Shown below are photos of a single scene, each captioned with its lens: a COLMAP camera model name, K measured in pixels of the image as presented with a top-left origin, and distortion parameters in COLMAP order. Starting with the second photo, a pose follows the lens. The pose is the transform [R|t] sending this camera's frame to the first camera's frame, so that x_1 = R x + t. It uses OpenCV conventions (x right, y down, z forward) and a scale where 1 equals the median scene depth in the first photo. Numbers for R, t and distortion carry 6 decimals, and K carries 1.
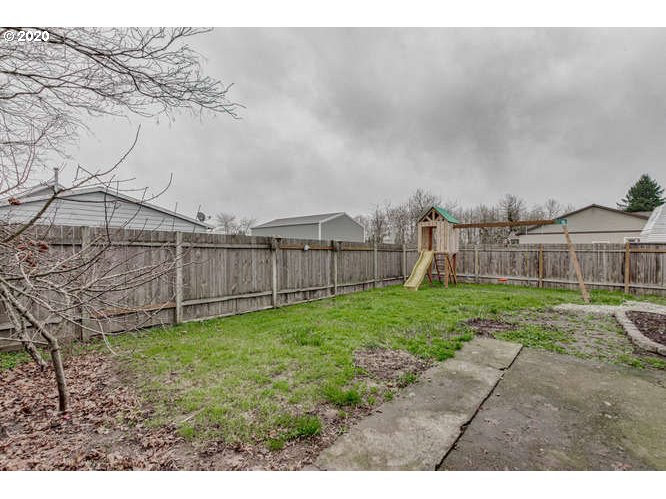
lens RADIAL K [[281.9, 0, 330.3], [0, 281.9, 248.0], [0, 0, 1]] dist [0.002843, 0.000380]
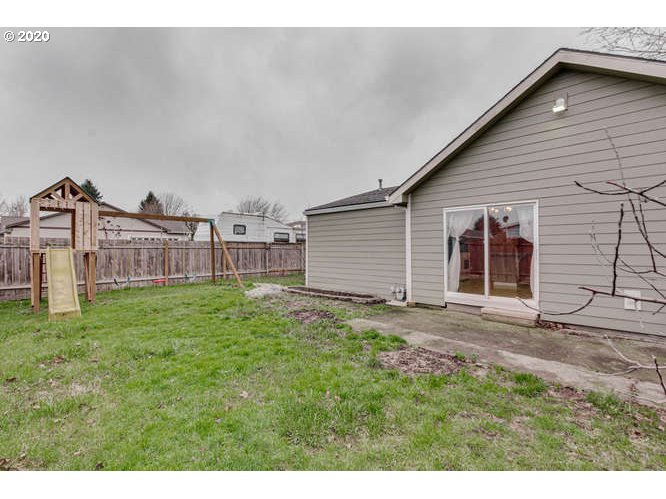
lens RADIAL K [[281.9, 0, 330.3], [0, 281.9, 248.0], [0, 0, 1]] dist [0.002843, 0.000380]
pose [[-0.019088, -0.004186, 0.999809, -0.253387], [-0.009673, 0.999945, 0.004002, 0.000793], [-0.999771, -0.009595, -0.019128, 0.448172]]
